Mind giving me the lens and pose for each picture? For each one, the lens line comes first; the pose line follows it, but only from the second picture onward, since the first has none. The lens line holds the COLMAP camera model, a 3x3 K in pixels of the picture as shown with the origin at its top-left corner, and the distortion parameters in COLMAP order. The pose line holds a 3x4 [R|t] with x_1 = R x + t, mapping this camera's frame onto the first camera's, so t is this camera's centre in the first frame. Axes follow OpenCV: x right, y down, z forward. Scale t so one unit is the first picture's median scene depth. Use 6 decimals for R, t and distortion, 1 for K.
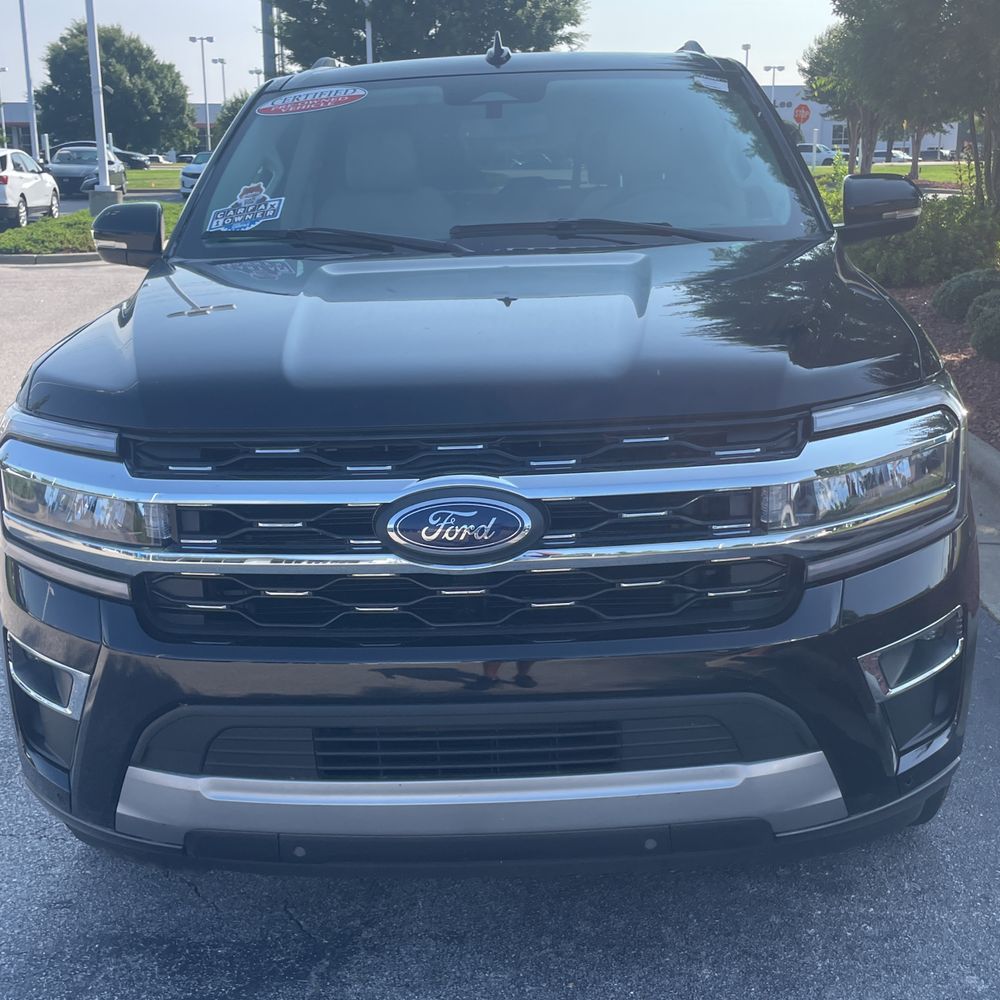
lens RADIAL K [[1393.4, 0, 499.3], [0, 1393.4, 506.2], [0, 0, 1]] dist [0.070866, 0.000000]
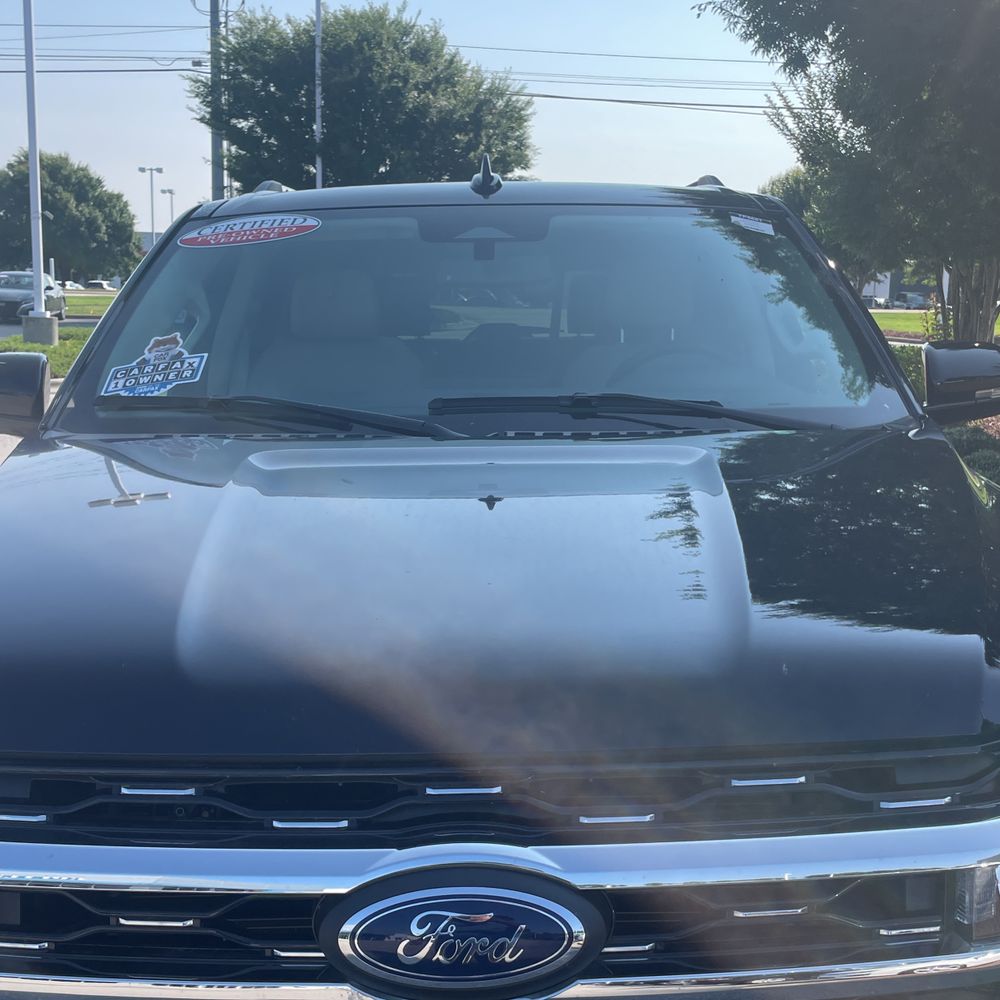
lens RADIAL K [[1393.4, 0, 505.4], [0, 1393.4, 491.6], [0, 0, 1]] dist [0.070866, 0.000000]
pose [[0.998684, 0.020061, 0.047190, -0.021214], [-0.015127, 0.994599, -0.102689, -0.056173], [-0.048995, 0.101840, 0.993594, 0.196532]]
